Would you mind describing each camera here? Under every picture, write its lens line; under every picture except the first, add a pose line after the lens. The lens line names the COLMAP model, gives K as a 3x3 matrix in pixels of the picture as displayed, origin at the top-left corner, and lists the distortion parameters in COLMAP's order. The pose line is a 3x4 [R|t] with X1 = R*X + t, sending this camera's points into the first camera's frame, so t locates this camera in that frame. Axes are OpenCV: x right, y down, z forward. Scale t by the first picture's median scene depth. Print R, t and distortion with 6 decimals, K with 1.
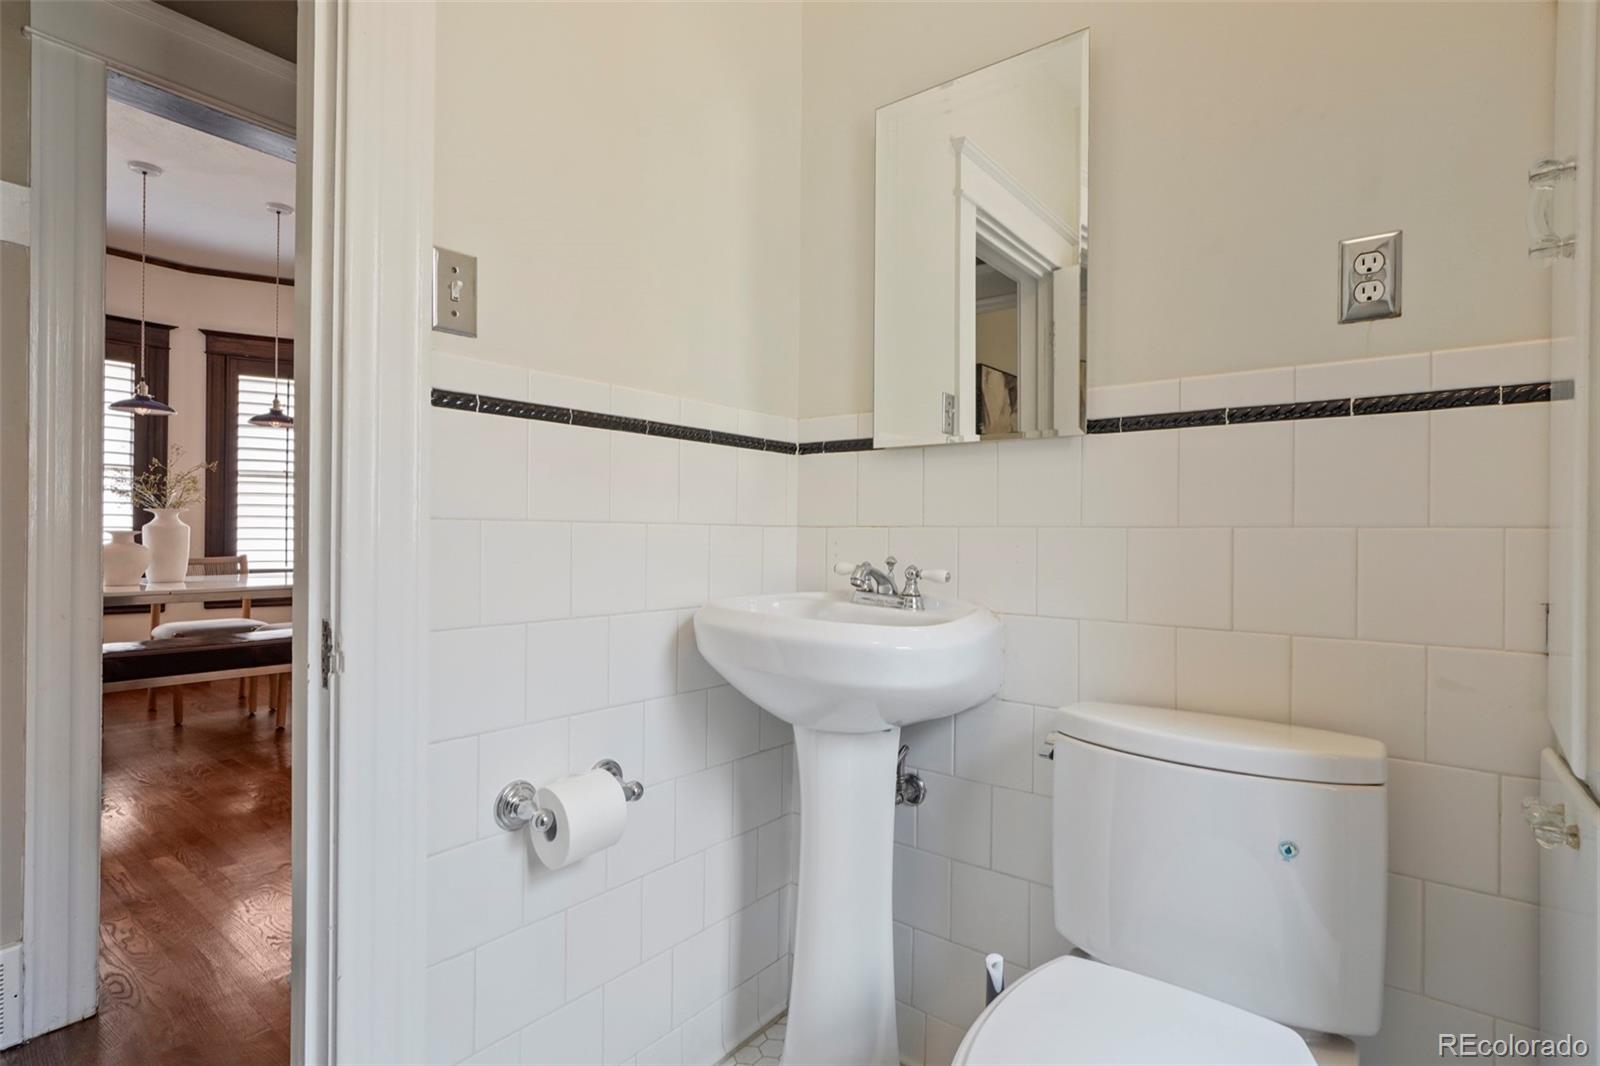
lens RADIAL K [[763.9, 0, 799.4], [0, 763.9, 525.3], [0, 0, 1]] dist [-0.029505, 0.006157]
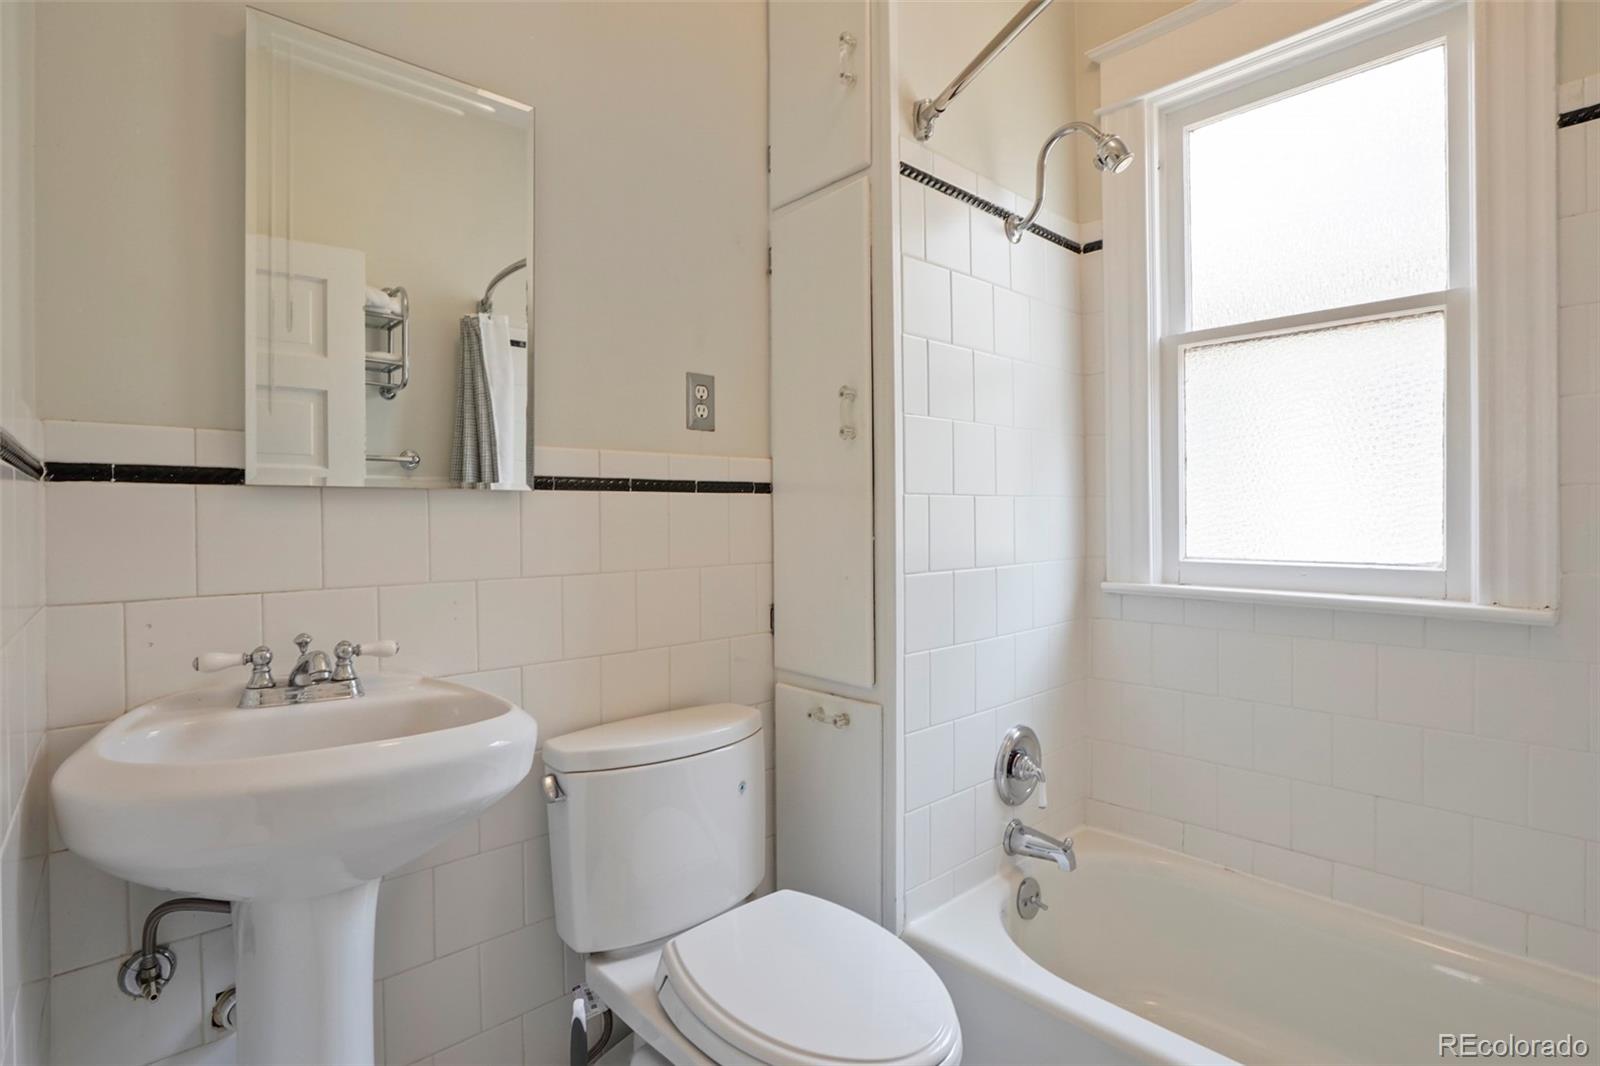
lens RADIAL K [[763.9, 0, 800.2], [0, 763.9, 528.0], [0, 0, 1]] dist [-0.029505, 0.006157]
pose [[0.154858, -0.009901, 0.987887, -0.612395], [0.011573, 0.999899, 0.008208, -0.071767], [-0.987869, 0.010162, 0.154957, 0.473769]]
